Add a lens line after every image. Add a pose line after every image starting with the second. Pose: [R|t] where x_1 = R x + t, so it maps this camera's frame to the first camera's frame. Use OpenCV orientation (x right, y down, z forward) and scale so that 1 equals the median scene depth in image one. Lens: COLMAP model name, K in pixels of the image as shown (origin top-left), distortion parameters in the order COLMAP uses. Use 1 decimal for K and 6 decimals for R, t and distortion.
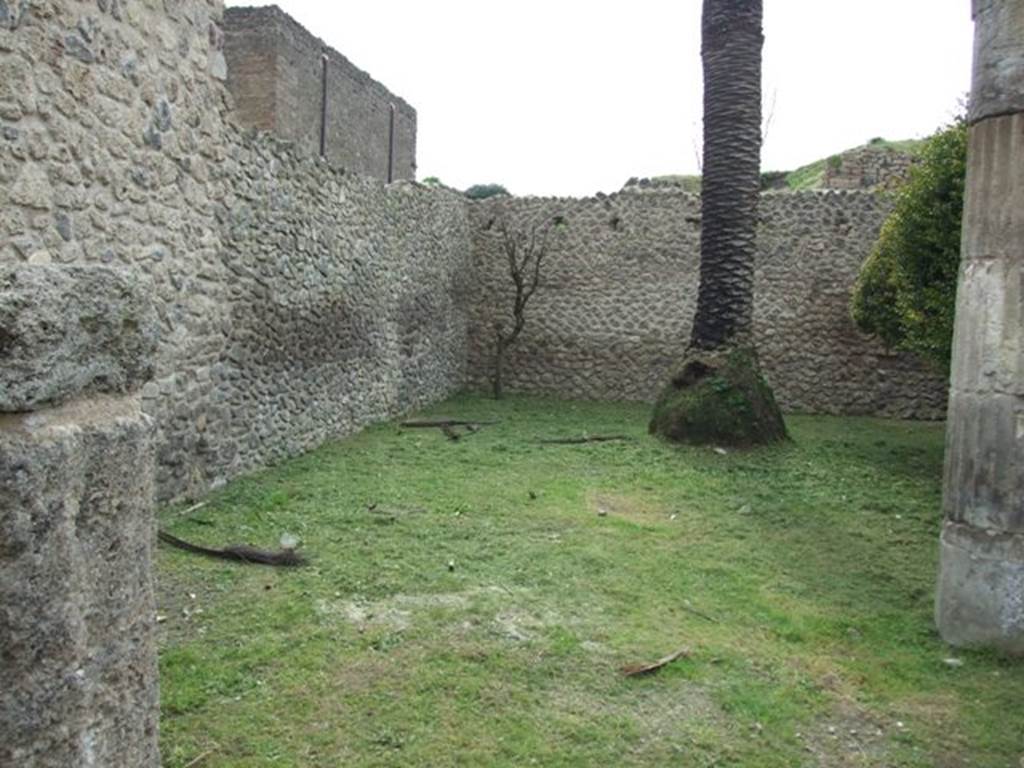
lens RADIAL K [[813.8, 0, 512.8], [0, 813.8, 381.0], [0, 0, 1]] dist [-0.052868, 0.039547]
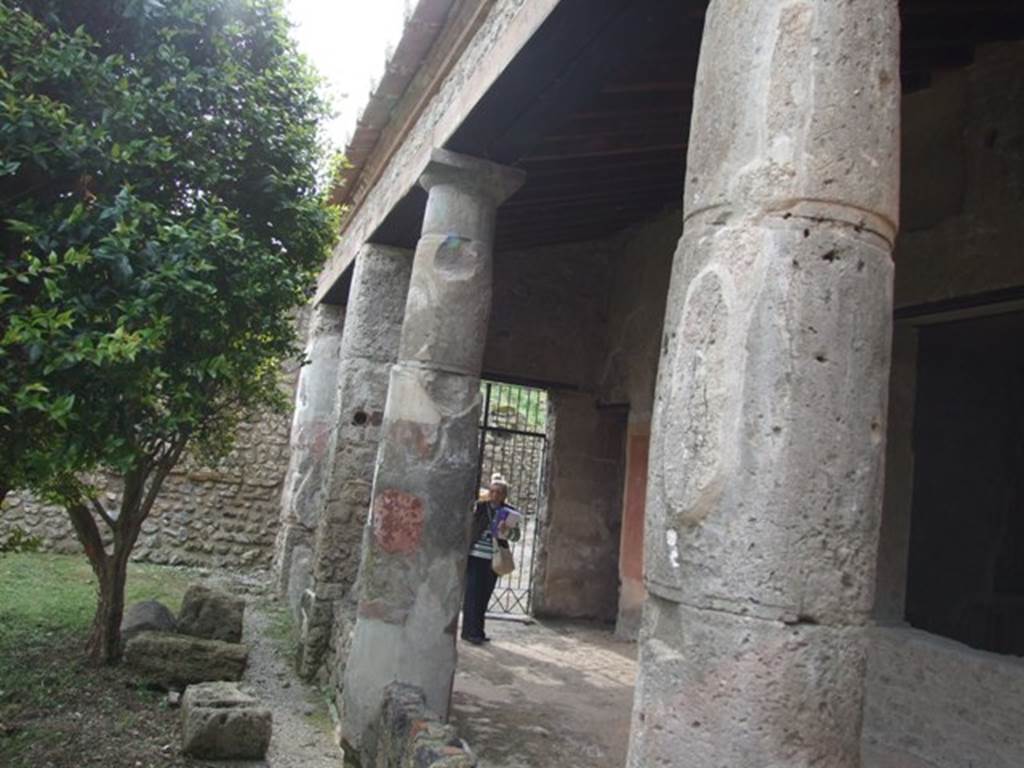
lens RADIAL K [[813.8, 0, 517.9], [0, 813.8, 382.1], [0, 0, 1]] dist [-0.052868, 0.039547]
pose [[0.861106, 0.128999, 0.491788, 0.568189], [-0.054977, 0.985230, -0.162169, -0.021361], [-0.505444, 0.112608, 0.855480, 0.228112]]
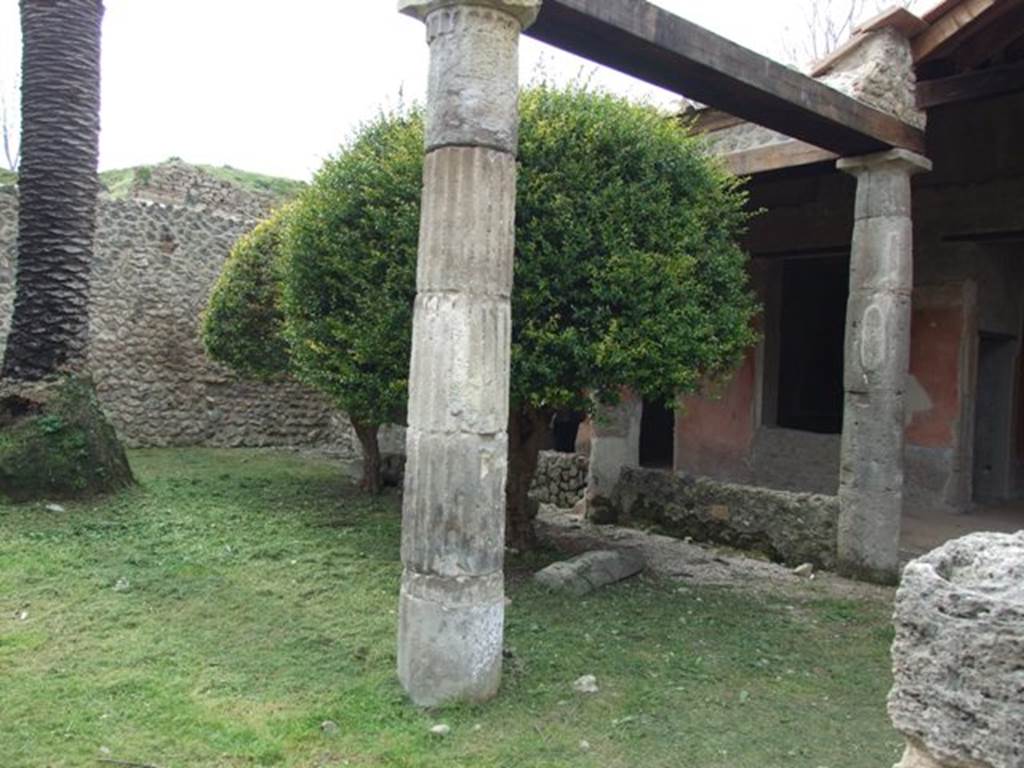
lens RADIAL K [[813.8, 0, 512.9], [0, 813.8, 377.1], [0, 0, 1]] dist [-0.052868, 0.039547]
pose [[0.658770, -0.006097, 0.752320, -0.038321], [0.029185, 0.999422, -0.017456, -0.014578], [-0.751779, 0.033456, 0.658566, 0.137735]]
